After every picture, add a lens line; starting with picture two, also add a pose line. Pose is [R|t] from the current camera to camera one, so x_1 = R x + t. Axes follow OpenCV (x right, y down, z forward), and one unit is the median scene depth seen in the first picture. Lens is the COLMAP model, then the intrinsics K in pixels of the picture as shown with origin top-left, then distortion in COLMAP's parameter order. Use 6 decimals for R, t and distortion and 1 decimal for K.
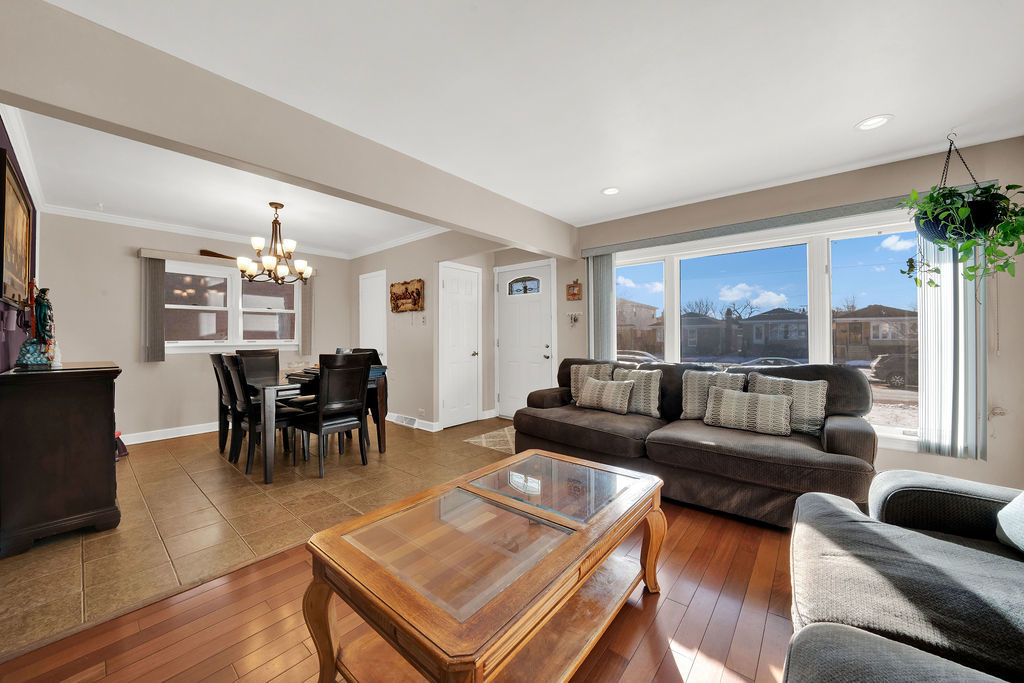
lens RADIAL K [[365.0, 0, 512.0], [0, 365.0, 341.5], [0, 0, 1]] dist [-0.029148, -0.000092]
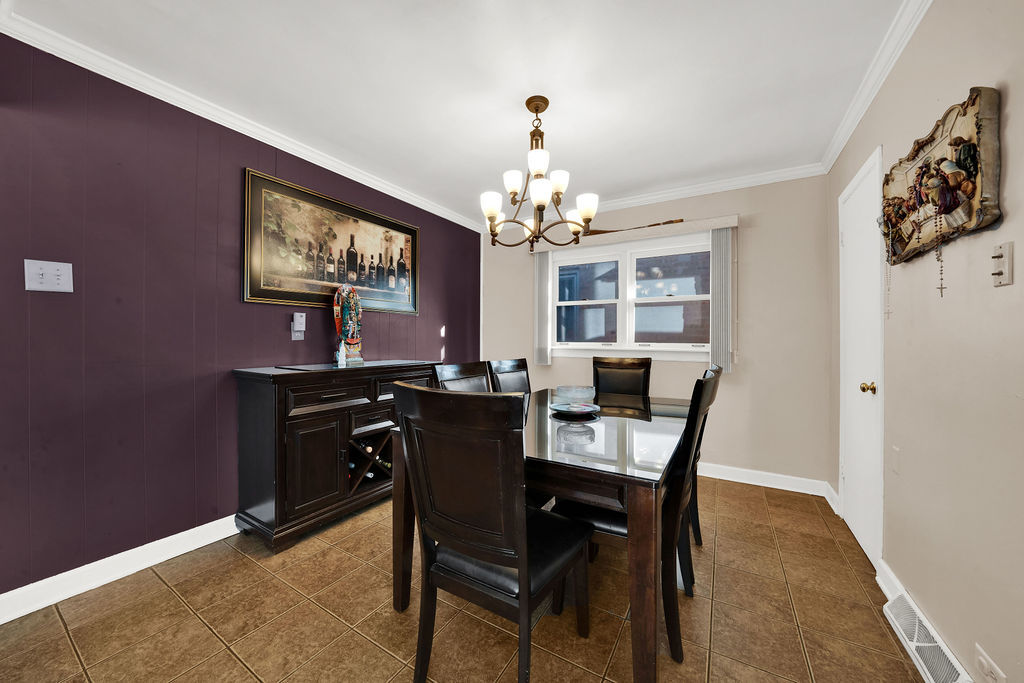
lens RADIAL K [[370.2, 0, 509.2], [0, 370.2, 340.1], [0, 0, 1]] dist [-0.008137, -0.000076]
pose [[0.146425, 0.002677, -0.989218, -0.067777], [-0.019799, 0.999804, -0.000225, -0.006605], [0.989024, 0.019619, 0.146449, 0.698195]]
